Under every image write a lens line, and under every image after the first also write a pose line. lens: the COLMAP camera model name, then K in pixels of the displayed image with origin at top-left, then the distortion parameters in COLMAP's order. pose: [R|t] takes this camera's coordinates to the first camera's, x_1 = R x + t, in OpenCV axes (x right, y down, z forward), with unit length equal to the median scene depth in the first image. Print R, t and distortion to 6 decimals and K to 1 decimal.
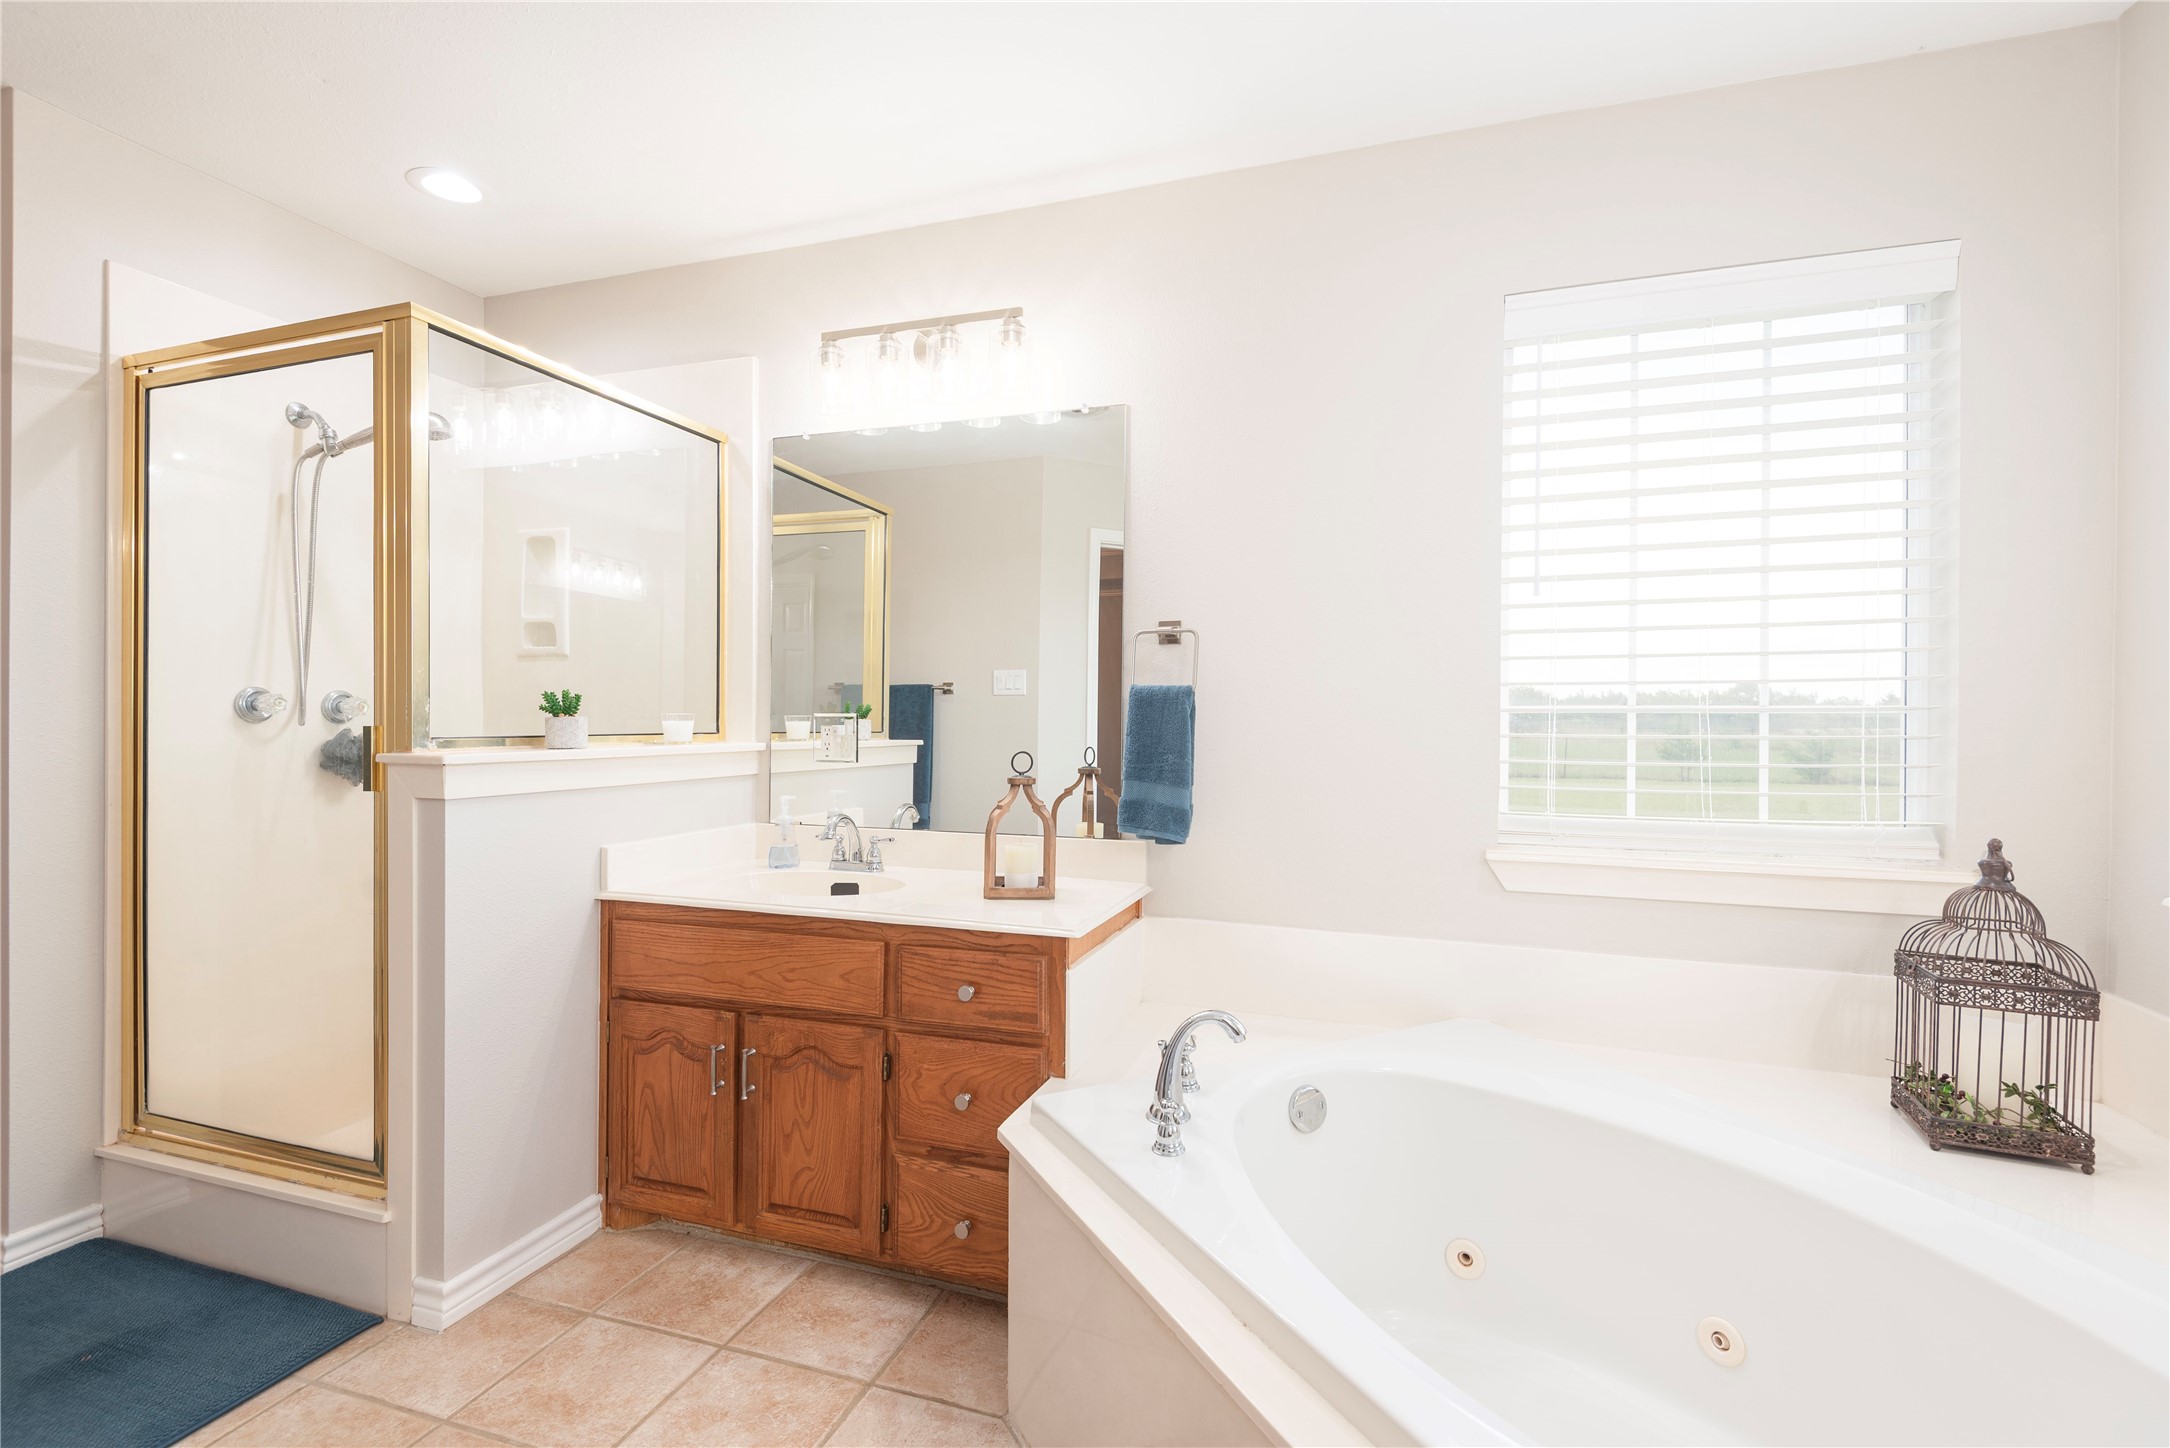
lens RADIAL K [[976.6, 0, 1091.8], [0, 976.6, 714.6], [0, 0, 1]] dist [0.029434, -0.017384]
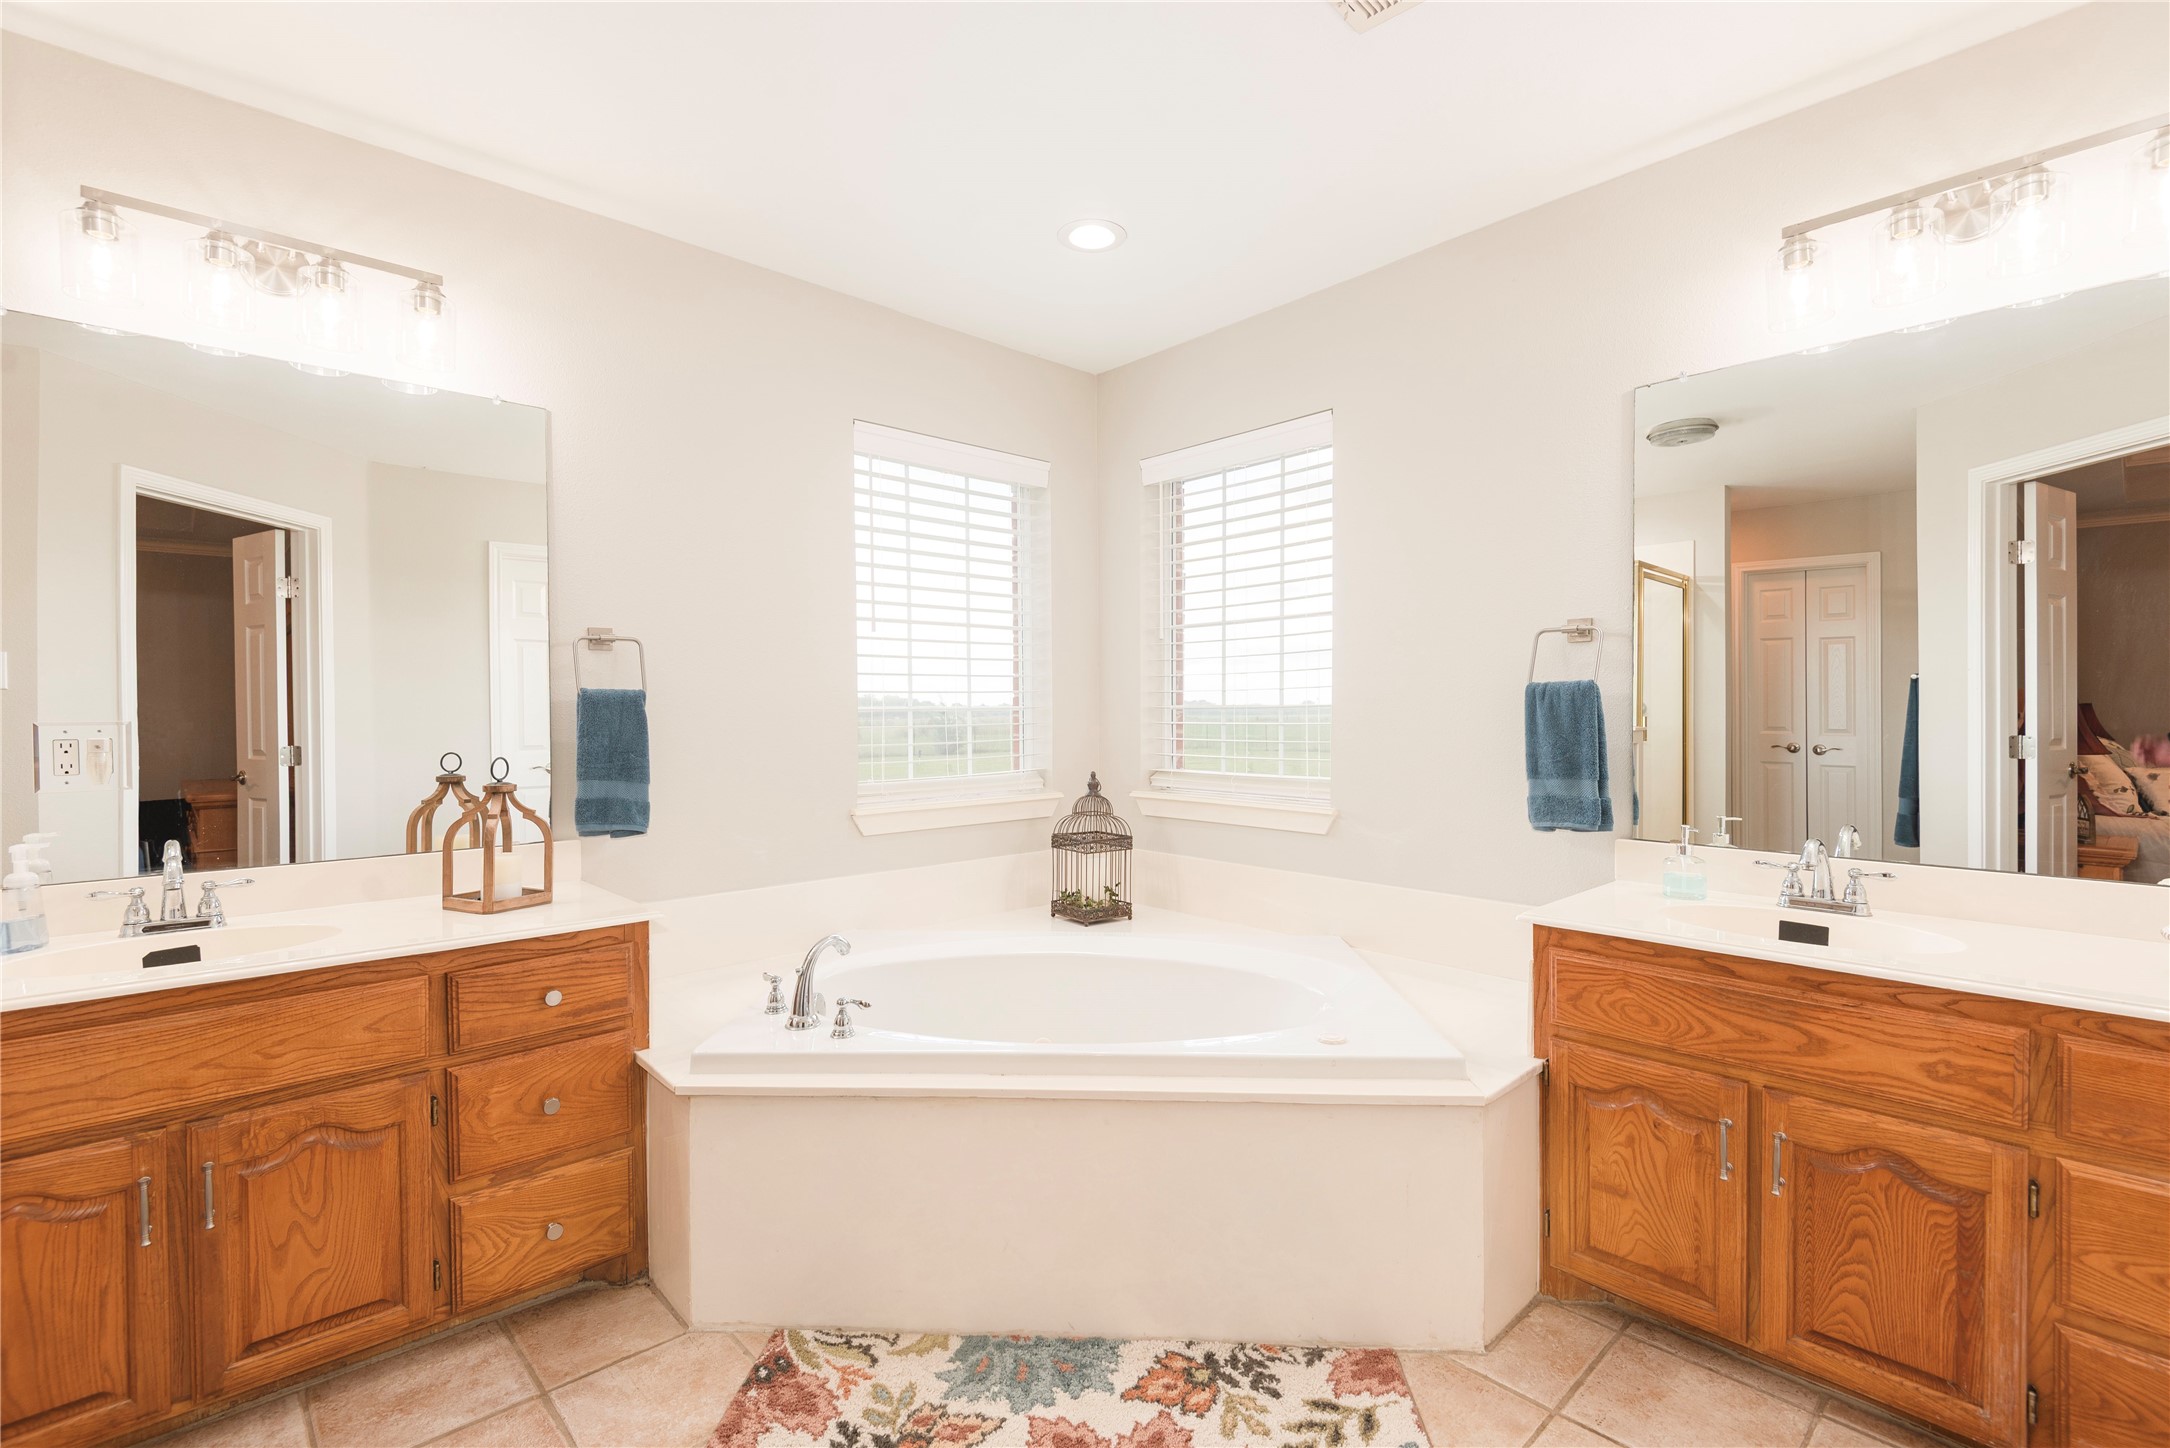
lens RADIAL K [[976.6, 0, 1066.3], [0, 976.6, 715.7], [0, 0, 1]] dist [0.029434, -0.017384]
pose [[0.485657, -0.013471, 0.874046, -0.711175], [0.006712, 0.999909, 0.011681, -0.012248], [-0.874124, 0.000194, 0.485703, 0.045582]]
